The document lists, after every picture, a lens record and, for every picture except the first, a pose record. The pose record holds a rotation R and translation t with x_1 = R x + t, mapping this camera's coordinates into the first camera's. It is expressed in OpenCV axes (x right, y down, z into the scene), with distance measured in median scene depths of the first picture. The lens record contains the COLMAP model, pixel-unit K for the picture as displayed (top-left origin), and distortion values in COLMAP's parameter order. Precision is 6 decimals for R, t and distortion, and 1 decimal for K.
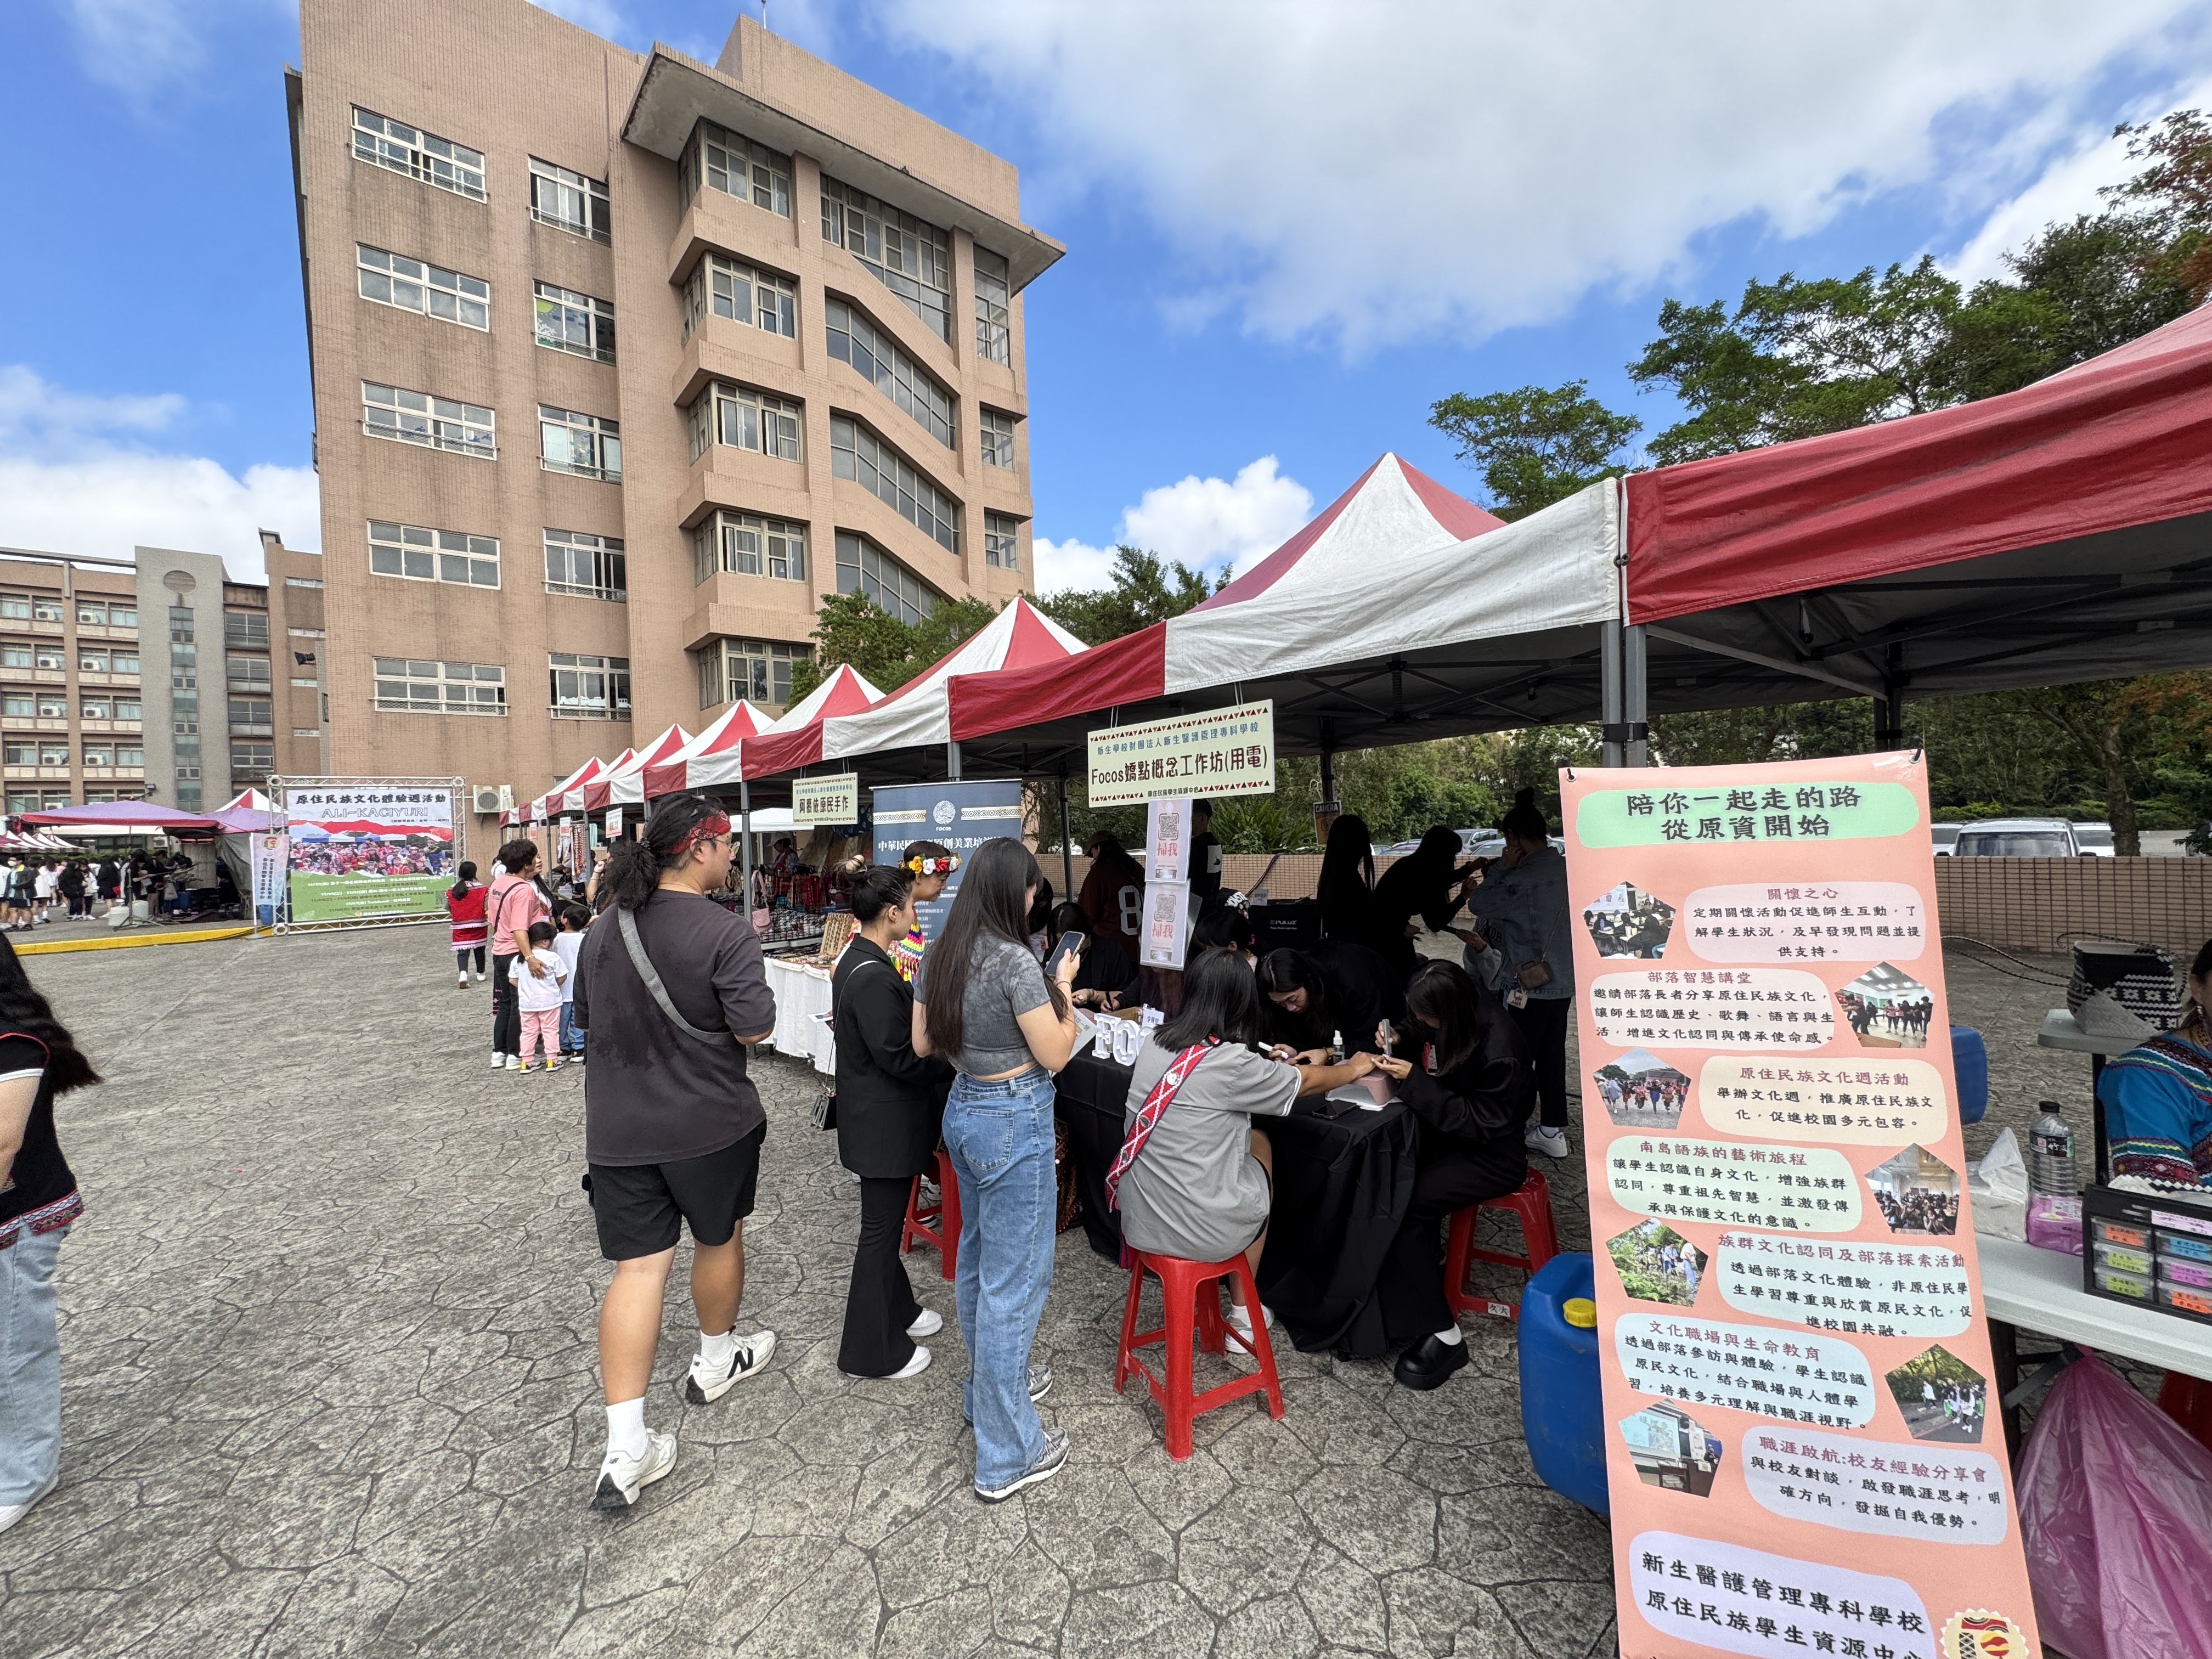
lens RADIAL K [[886.7, 0, 1098.9], [0, 886.7, 844.1], [0, 0, 1]] dist [-0.001782, -0.000083]
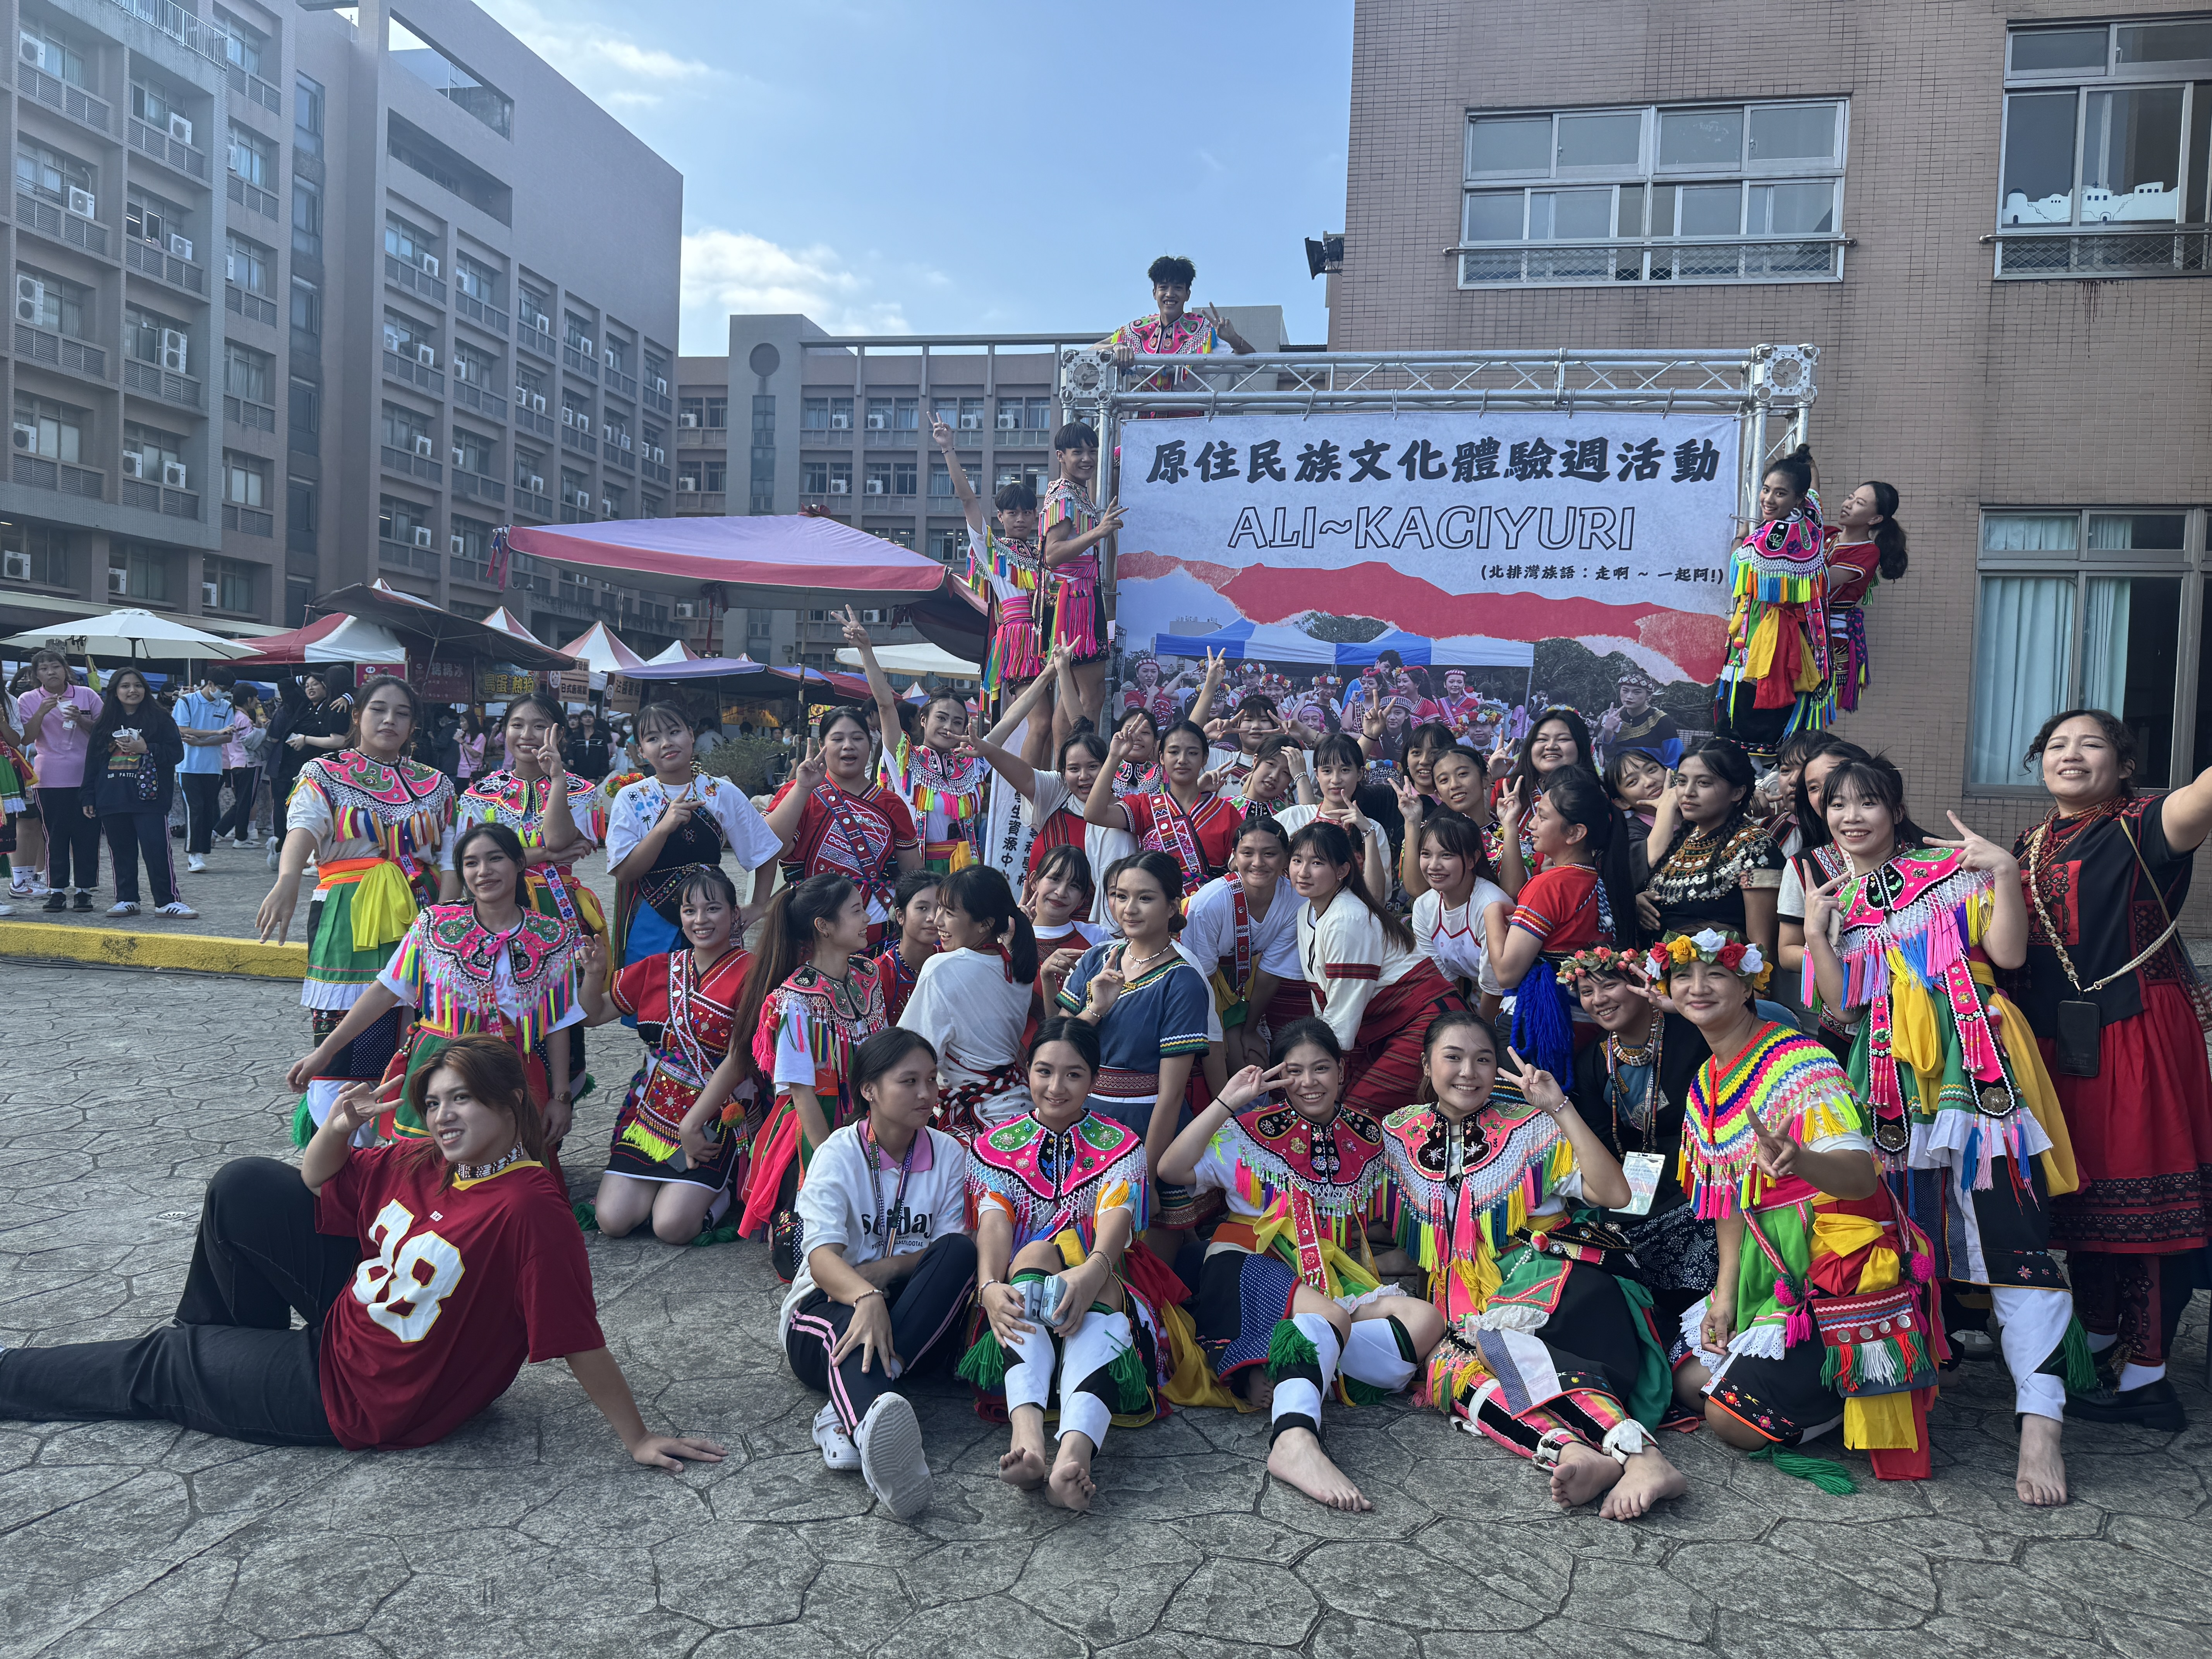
lens RADIAL K [[1617.0, 0, 1101.8], [0, 1617.0, 826.3], [0, 0, 1]] dist [0.014615, 0.011686]
pose [[0.632797, 0.097547, -0.768149, -0.562990], [-0.074467, 0.995101, 0.065022, 0.014884], [0.770729, 0.016055, 0.636961, 0.697189]]
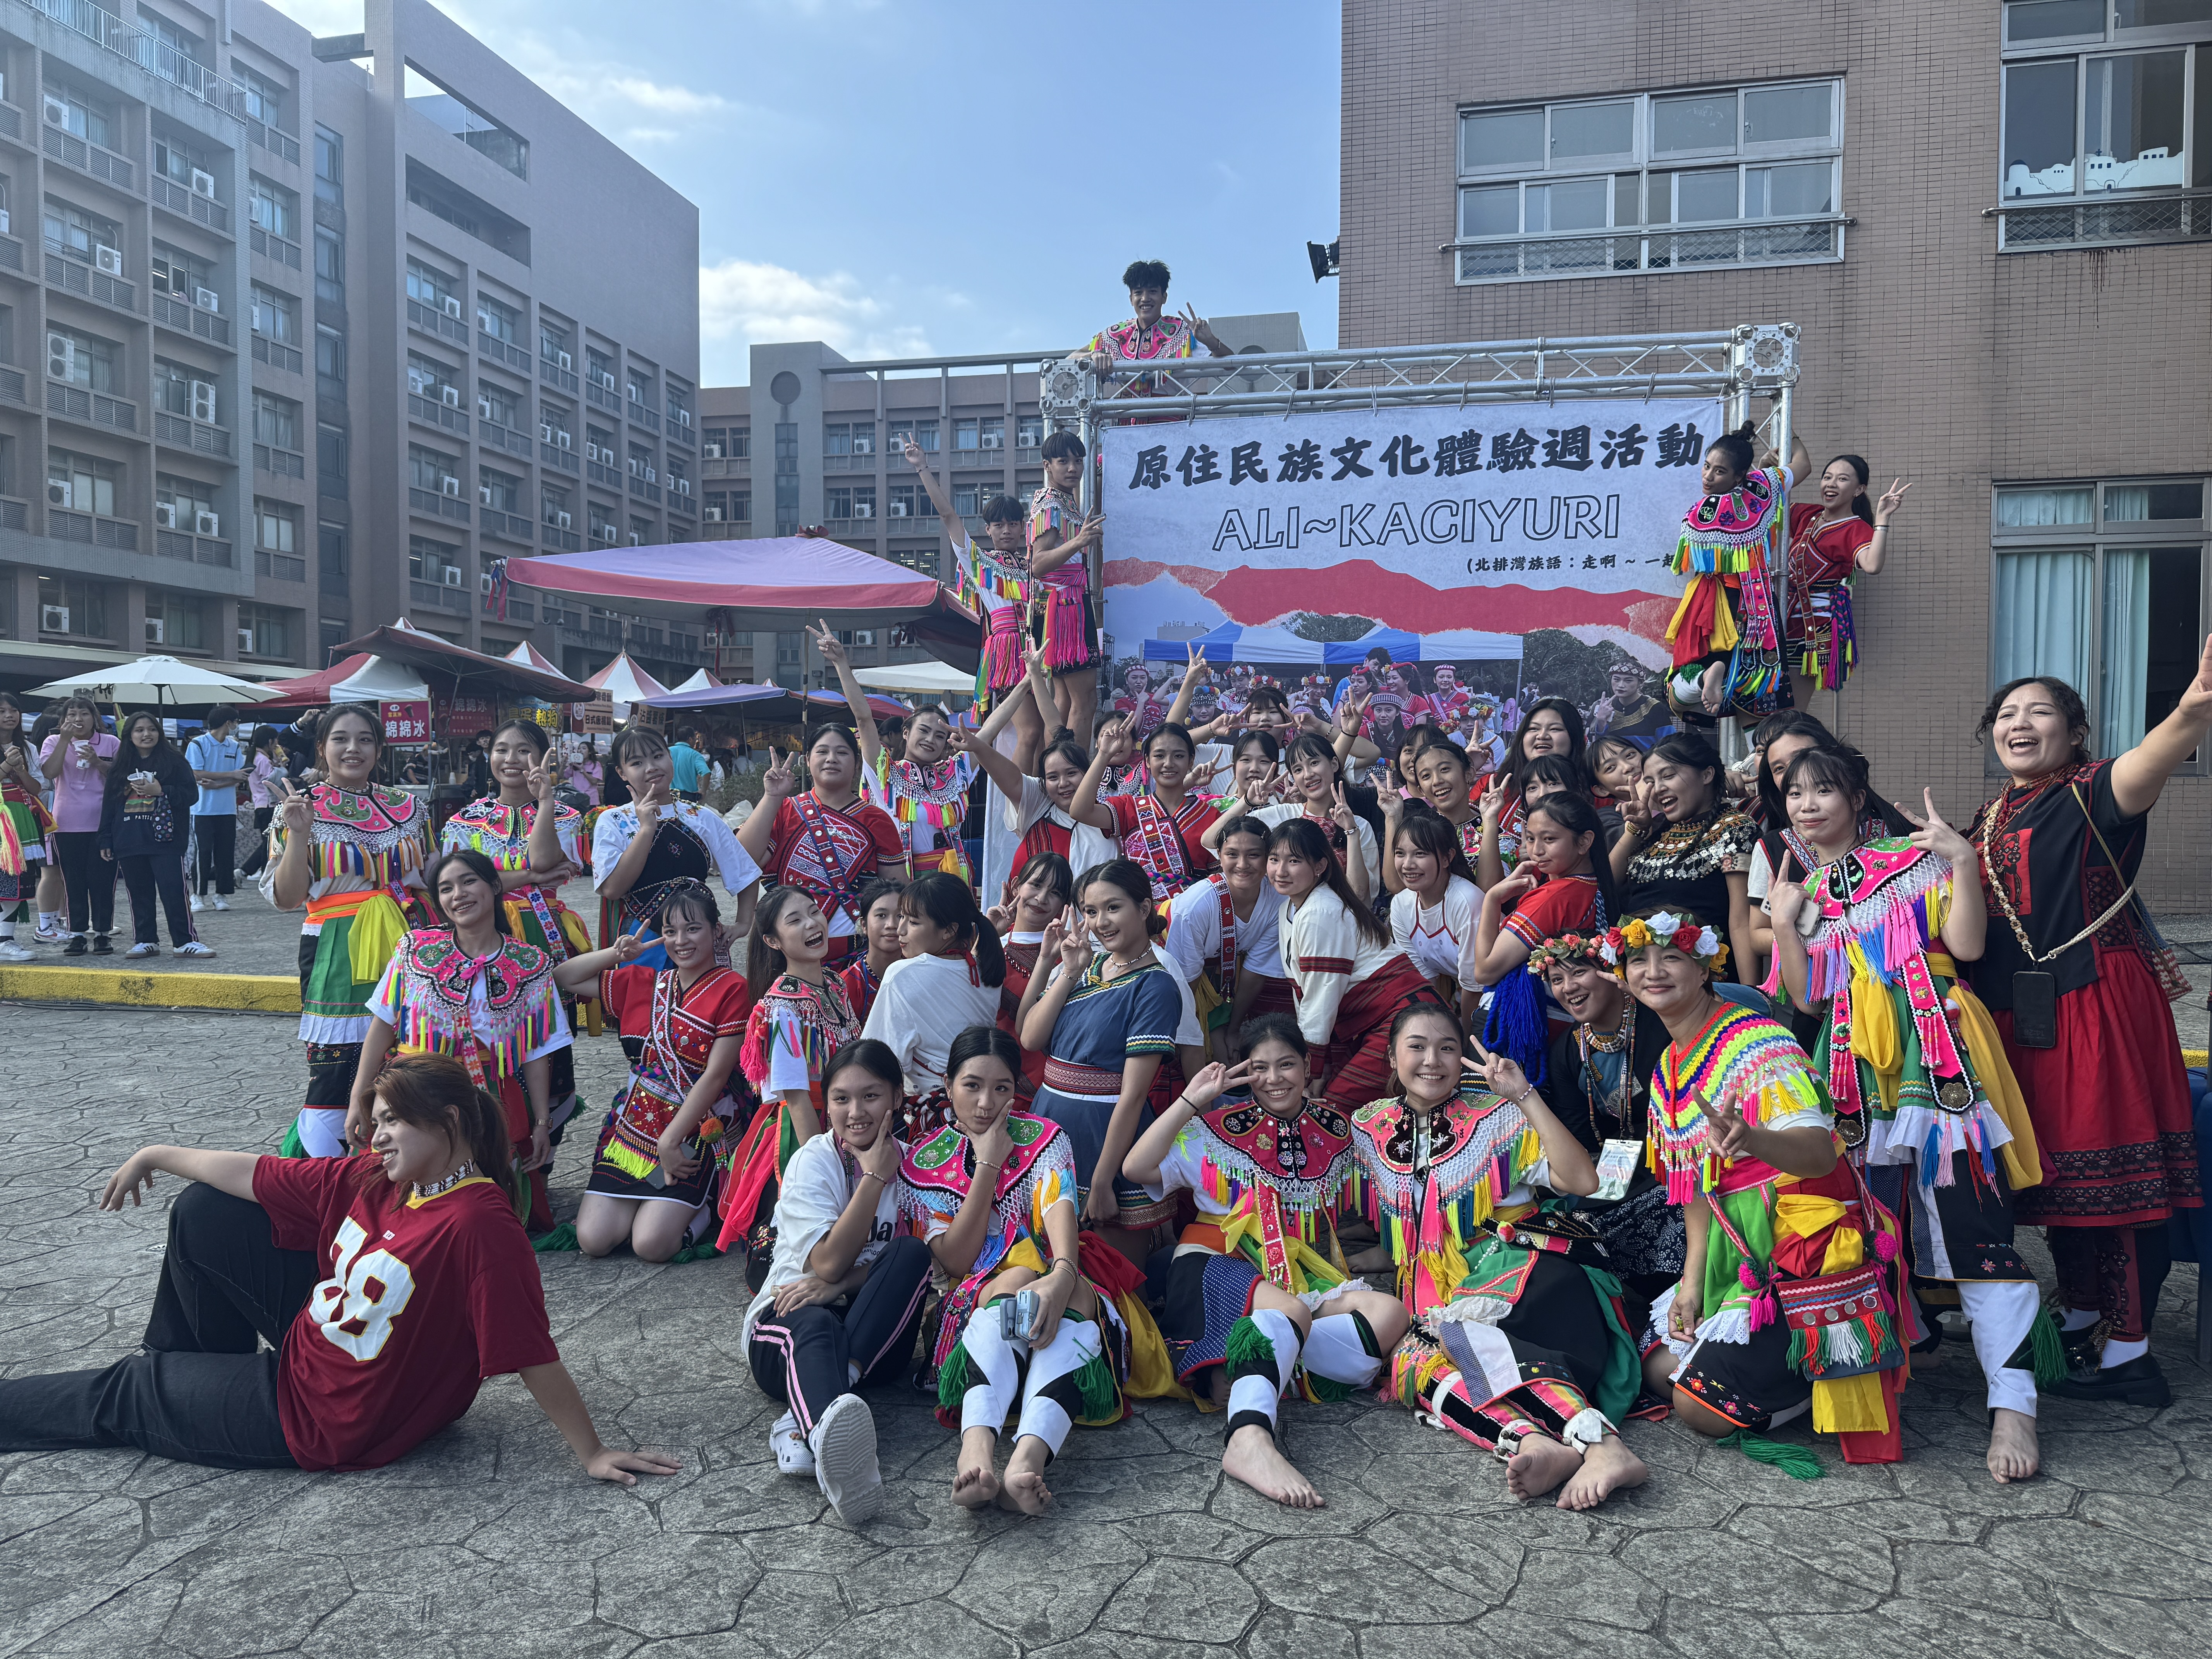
lens RADIAL K [[1617.0, 0, 1100.4], [0, 1617.0, 833.1], [0, 0, 1]] dist [0.014615, 0.011686]
pose [[0.617409, 0.072883, -0.783258, -0.556978], [-0.039701, 0.997317, 0.061507, 0.015956], [0.785640, -0.006879, 0.618646, 0.705601]]
